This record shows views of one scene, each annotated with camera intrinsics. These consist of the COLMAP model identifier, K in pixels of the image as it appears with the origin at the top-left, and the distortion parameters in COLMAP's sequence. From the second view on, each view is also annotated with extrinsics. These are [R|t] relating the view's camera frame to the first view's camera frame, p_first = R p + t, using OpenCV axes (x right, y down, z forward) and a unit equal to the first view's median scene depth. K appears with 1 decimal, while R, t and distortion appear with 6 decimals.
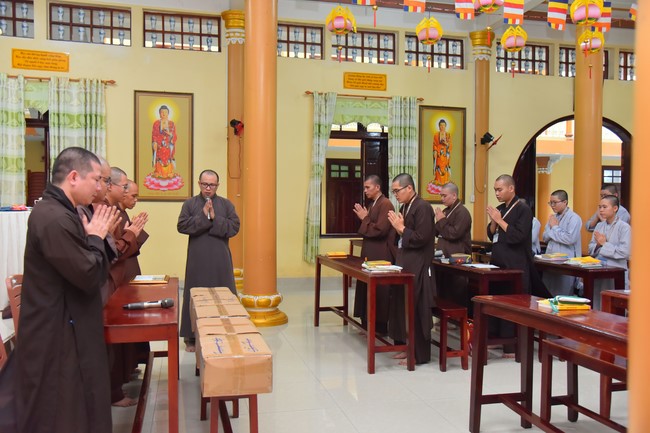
lens RADIAL K [[544.3, 0, 325.0], [0, 544.3, 216.5], [0, 0, 1]] dist [-0.010098, -0.002062]
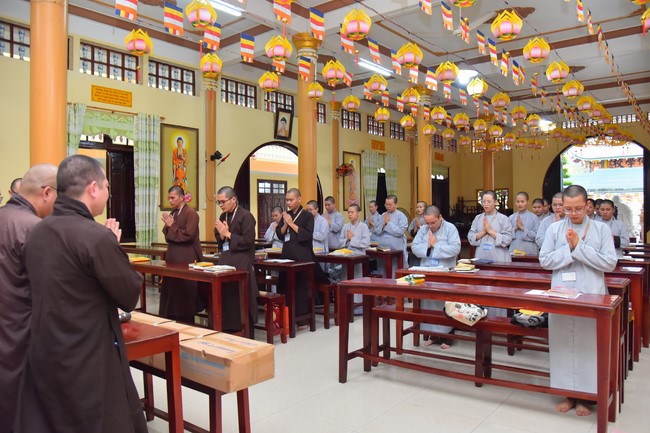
lens RADIAL K [[476.7, 0, 325.0], [0, 476.7, 216.5], [0, 0, 1]] dist [-0.086589, 0.008743]
pose [[0.790473, -0.016214, 0.612283, -0.156506], [0.020909, 0.999781, -0.000518, -0.004816], [-0.612140, 0.013212, 0.790639, 0.030559]]
